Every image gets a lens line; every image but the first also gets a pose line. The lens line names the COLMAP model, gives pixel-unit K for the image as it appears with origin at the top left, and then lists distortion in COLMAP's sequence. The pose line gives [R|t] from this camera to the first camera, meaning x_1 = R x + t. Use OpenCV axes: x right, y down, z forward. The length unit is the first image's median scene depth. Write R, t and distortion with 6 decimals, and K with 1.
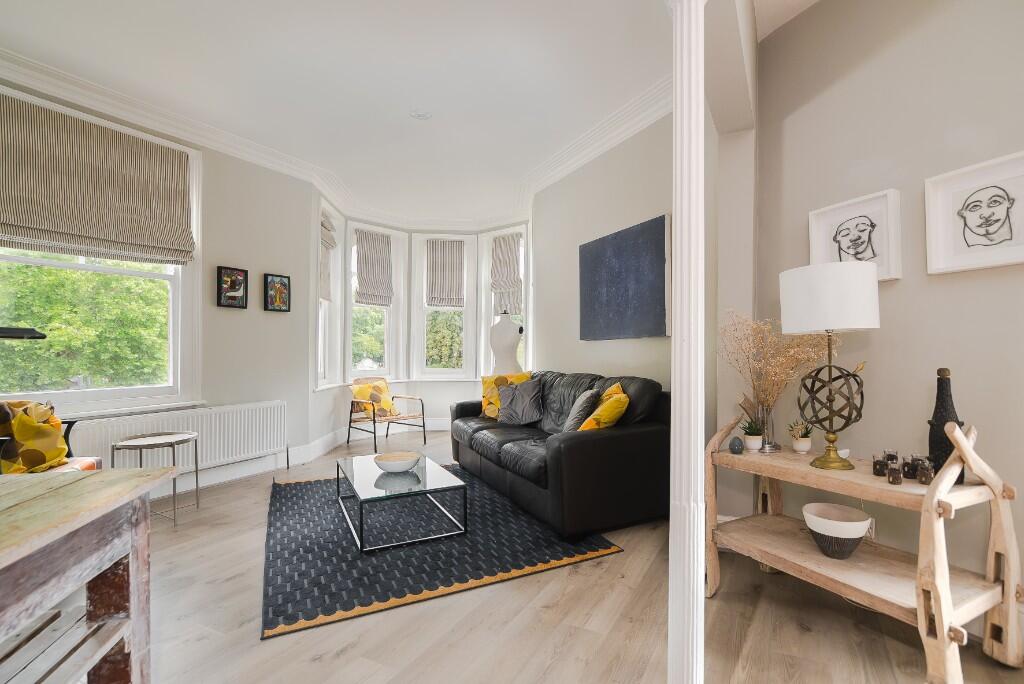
lens RADIAL K [[491.9, 0, 565.2], [0, 491.9, 354.1], [0, 0, 1]] dist [0.001455, 0.000132]
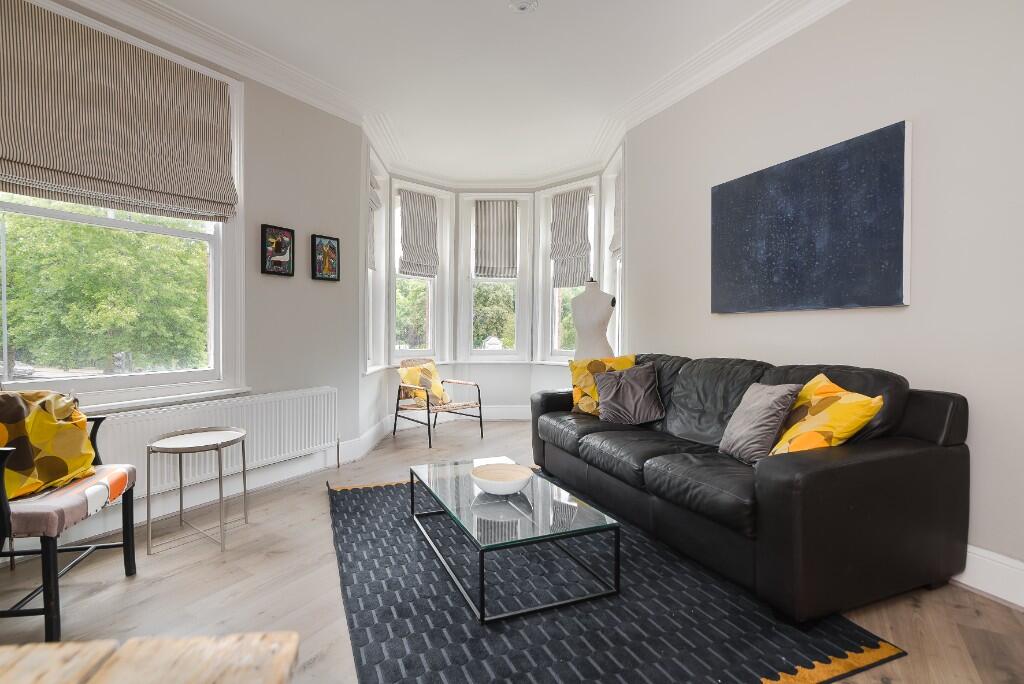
lens RADIAL K [[493.1, 0, 506.6], [0, 493.1, 345.5], [0, 0, 1]] dist [0.001648, 0.000601]
pose [[0.993007, 0.005790, -0.117911, -0.197929], [-0.002763, 0.999663, 0.025822, 0.001188], [0.118021, -0.025315, 0.992688, 0.221467]]
